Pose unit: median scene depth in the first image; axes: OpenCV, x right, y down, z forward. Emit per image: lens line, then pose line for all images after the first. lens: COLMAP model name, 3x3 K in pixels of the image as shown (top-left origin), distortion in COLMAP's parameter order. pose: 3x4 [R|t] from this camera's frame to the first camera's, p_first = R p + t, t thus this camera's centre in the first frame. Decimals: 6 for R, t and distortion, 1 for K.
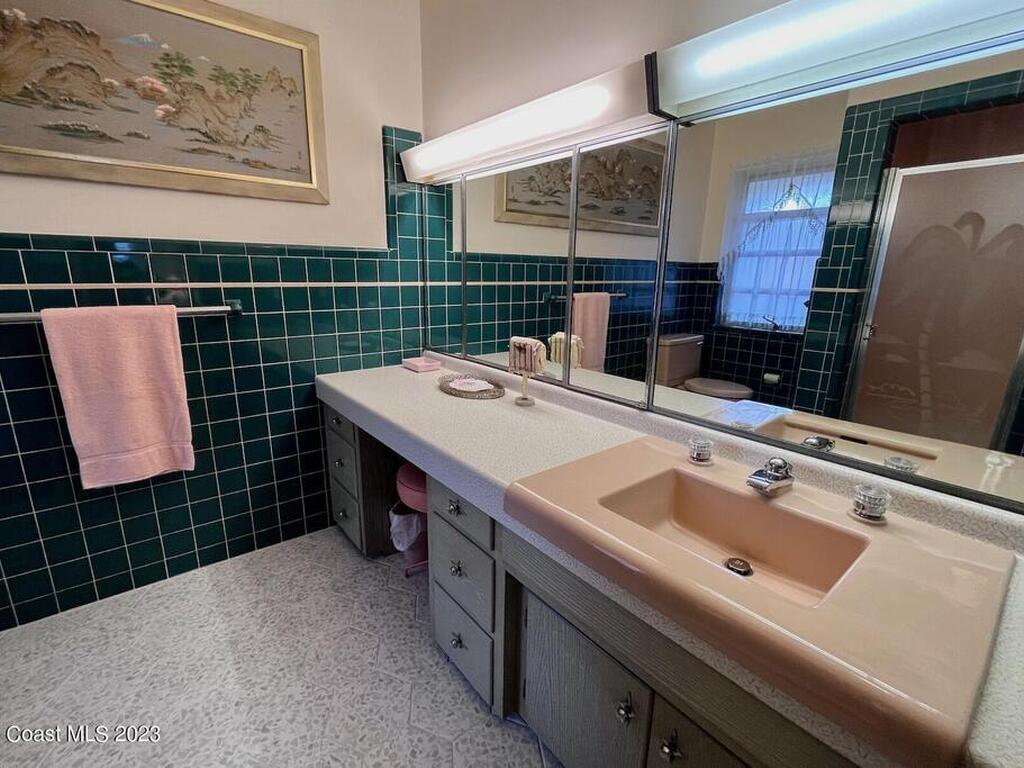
lens RADIAL K [[462.9, 0, 508.7], [0, 462.9, 383.1], [0, 0, 1]] dist [-0.002821, -0.000583]
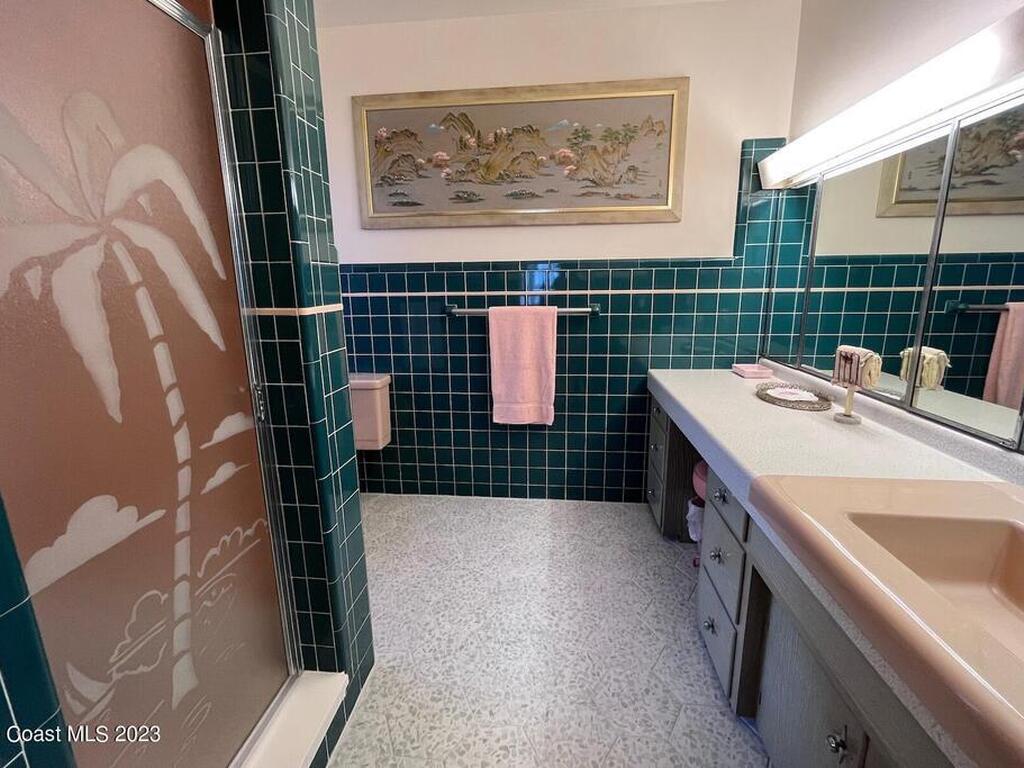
lens RADIAL K [[462.9, 0, 512.6], [0, 462.9, 383.3], [0, 0, 1]] dist [-0.002821, -0.000583]
pose [[0.708296, 0.126082, -0.694565, 0.185813], [-0.143028, 0.989145, 0.033701, 0.034057], [0.691274, 0.075472, 0.718640, -0.088039]]
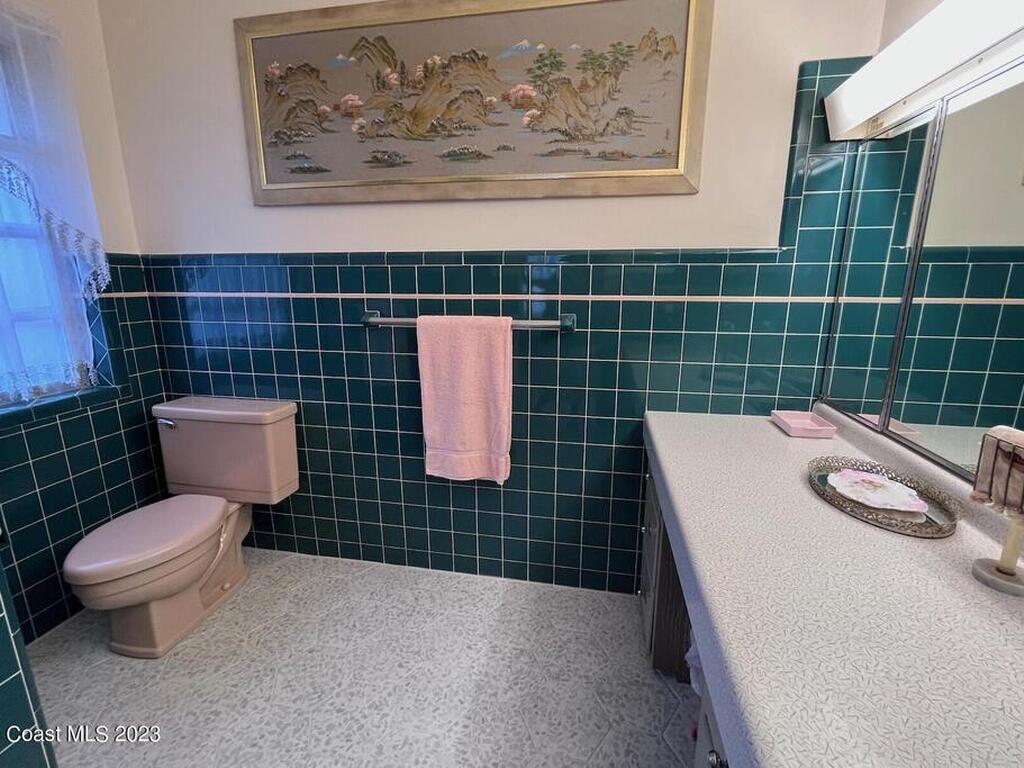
lens RADIAL K [[462.9, 0, 511.7], [0, 462.9, 382.7], [0, 0, 1]] dist [-0.002821, -0.000583]
pose [[0.646140, 0.154061, -0.747508, 0.030382], [-0.171000, 0.983738, 0.054936, -0.083101], [0.743816, 0.092328, 0.661977, 0.351252]]
